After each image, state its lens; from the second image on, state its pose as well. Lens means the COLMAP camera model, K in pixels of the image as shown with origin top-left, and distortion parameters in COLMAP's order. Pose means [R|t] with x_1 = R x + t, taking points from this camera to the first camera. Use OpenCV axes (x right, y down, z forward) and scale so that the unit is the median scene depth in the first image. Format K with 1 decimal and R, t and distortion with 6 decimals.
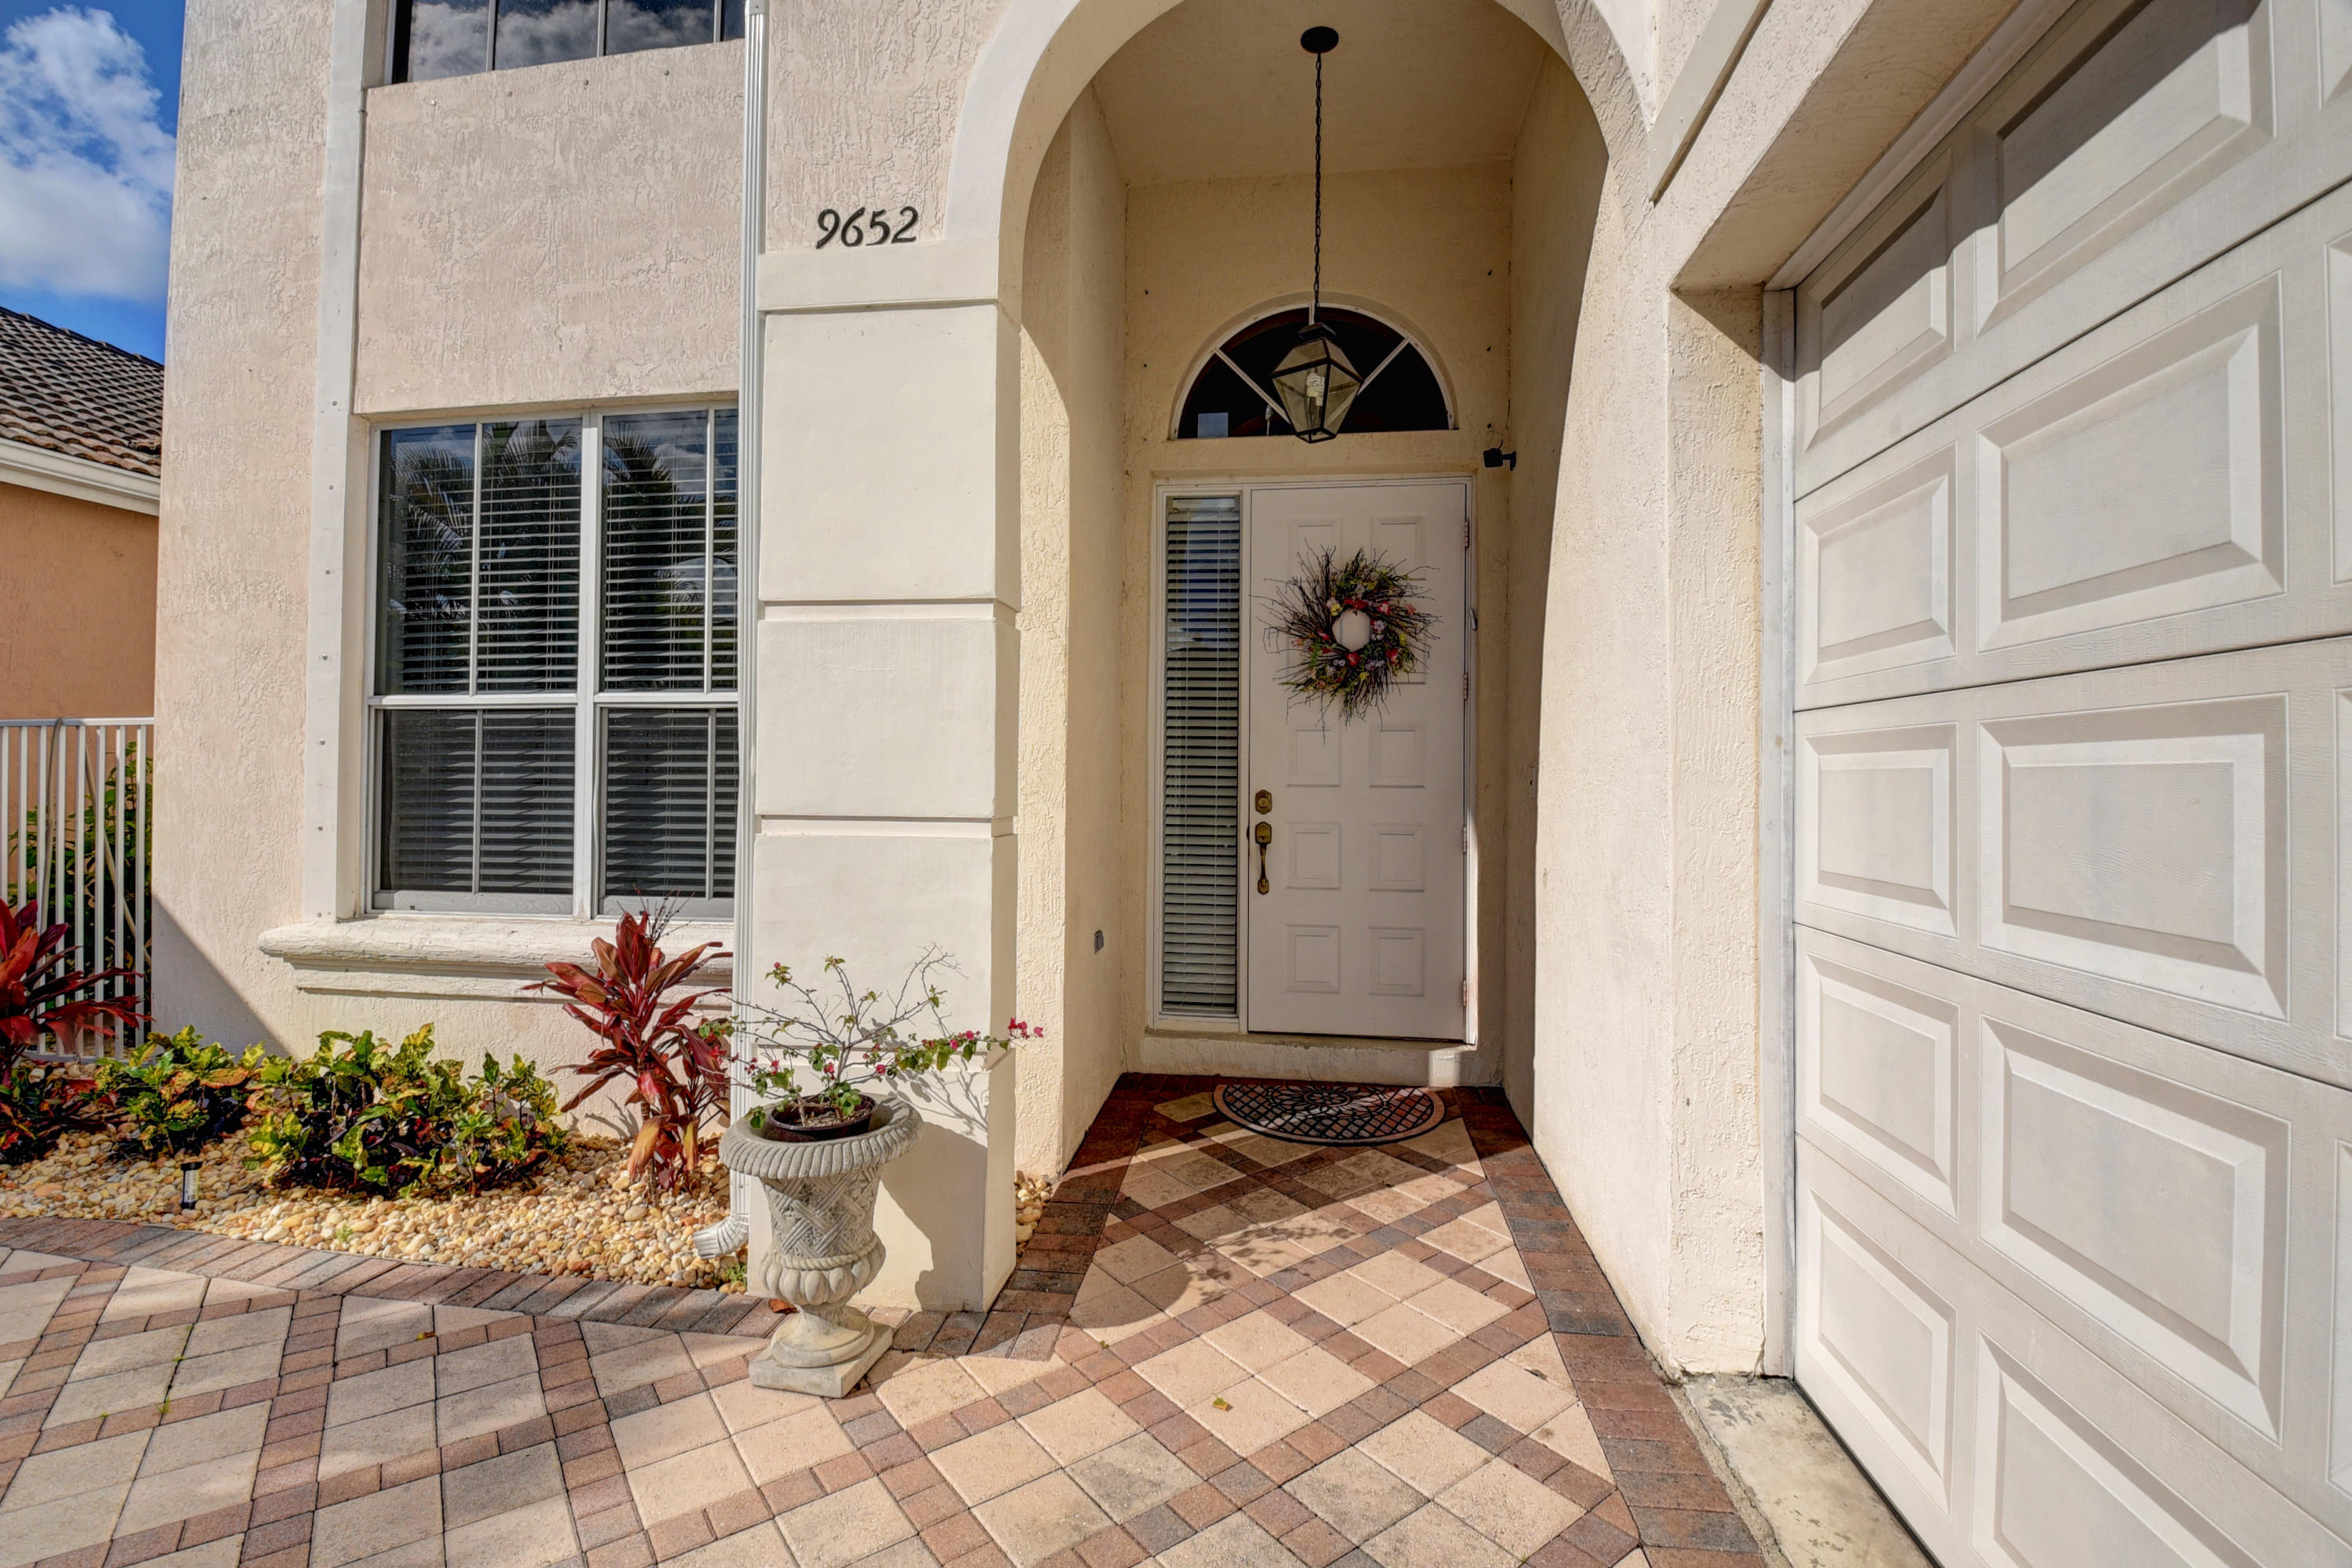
lens RADIAL K [[1042.3, 0, 1159.6], [0, 1042.3, 770.5], [0, 0, 1]] dist [-0.001201, -0.015286]
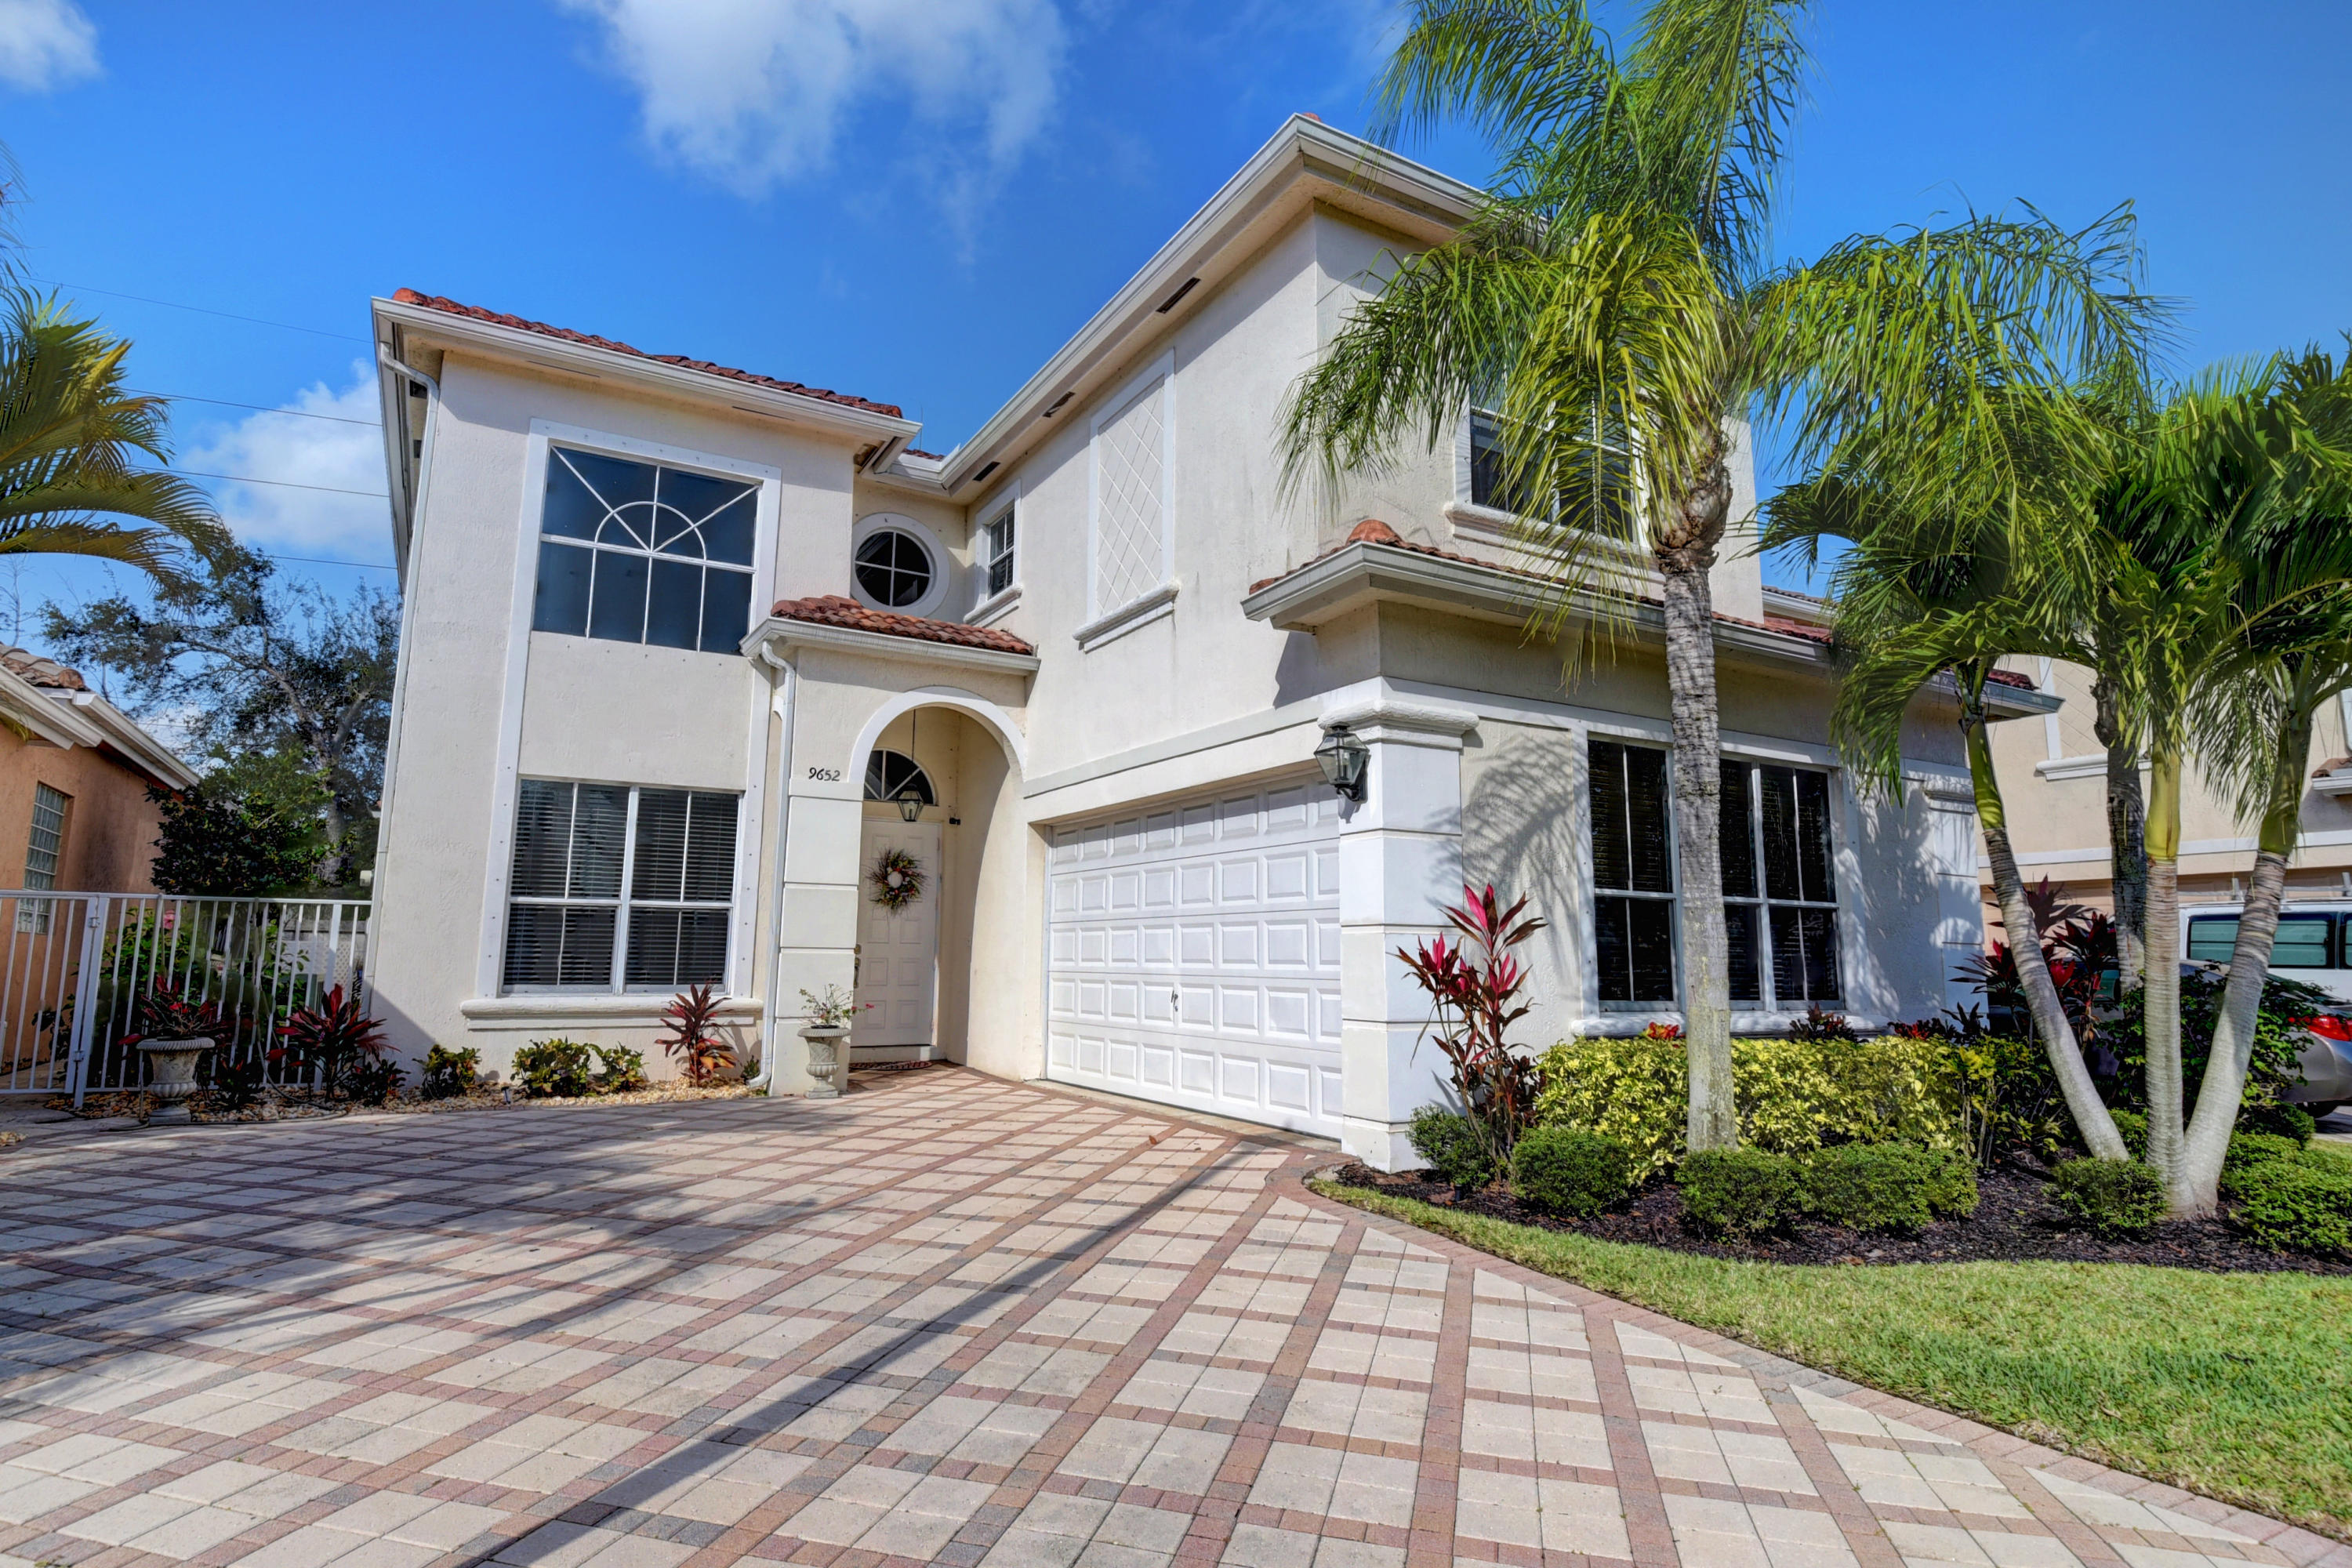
lens RADIAL K [[1204.4, 0, 1164.4], [0, 1204.4, 794.1], [0, 0, 1]] dist [-0.002855, -0.014685]
pose [[0.784681, 0.084870, 0.614063, -1.240688], [-0.010531, 0.992266, -0.123685, 0.013800], [-0.619811, 0.090587, 0.779505, -1.884875]]
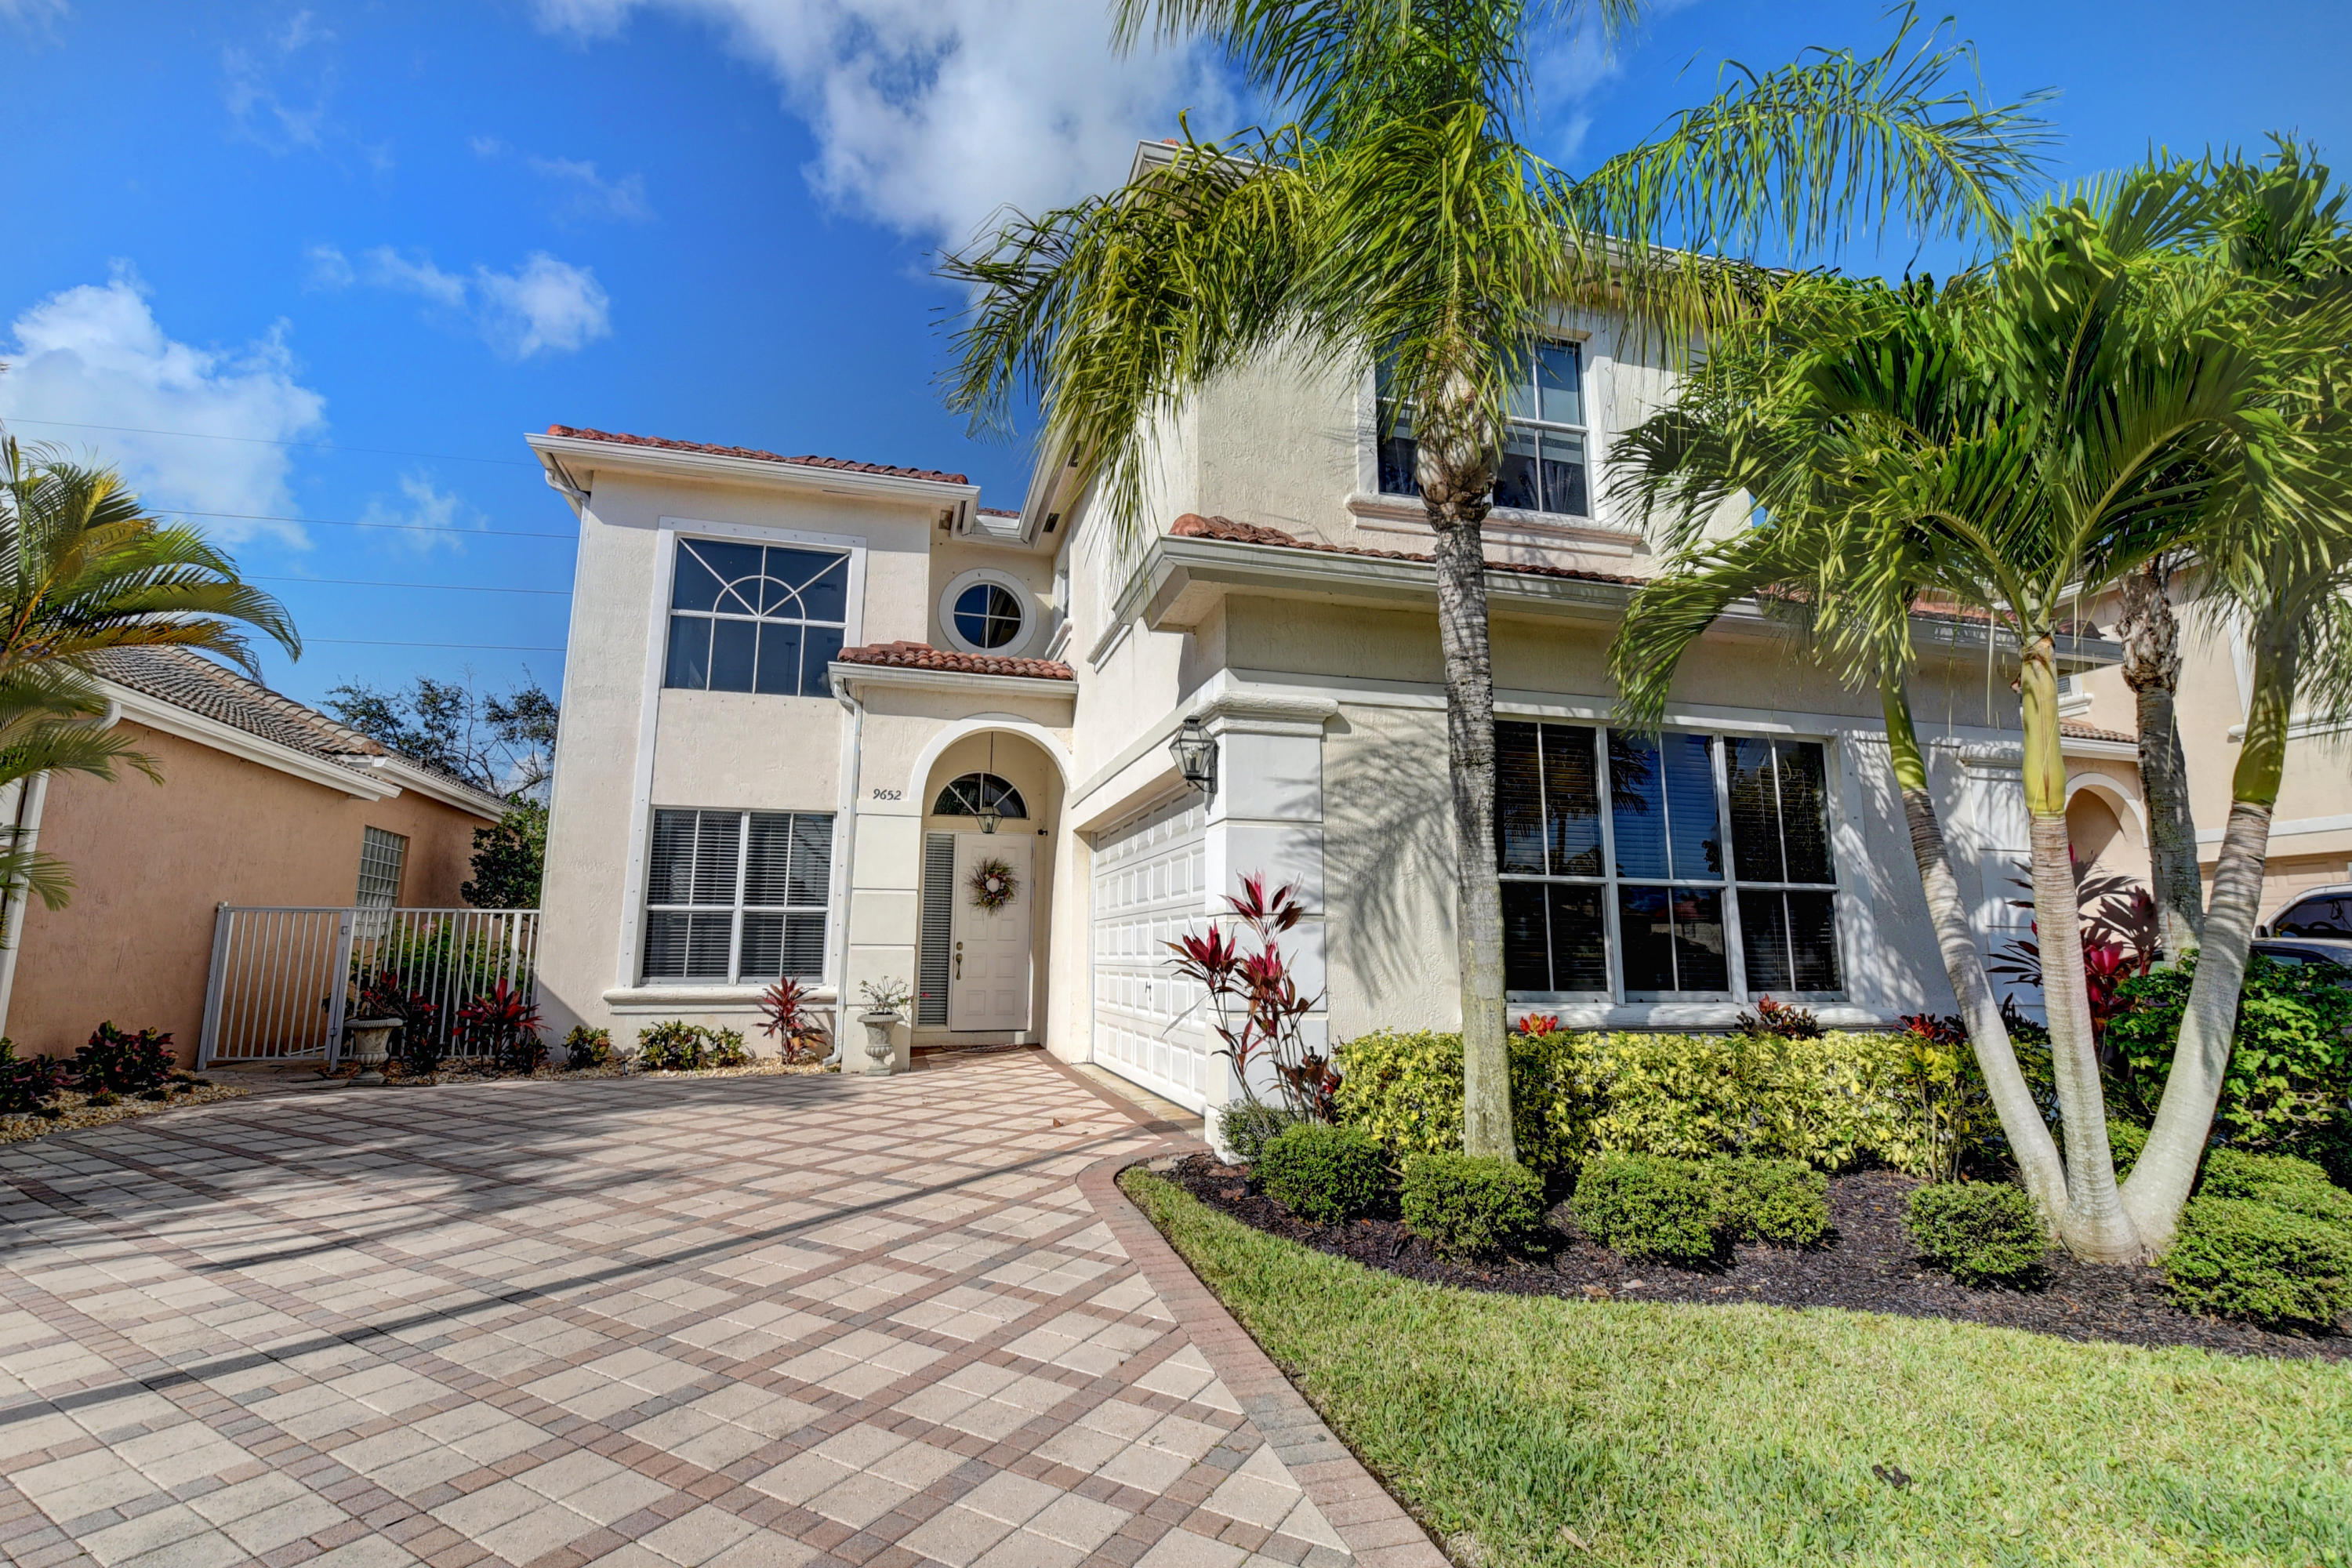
lens RADIAL K [[1042.3, 0, 1173.3], [0, 1042.3, 795.8], [0, 0, 1]] dist [-0.001201, -0.015286]
pose [[0.912745, 0.057617, 0.404447, -0.605614], [-0.000822, 0.990262, -0.139217, 0.023483], [-0.408530, 0.126737, 0.903903, -2.062436]]
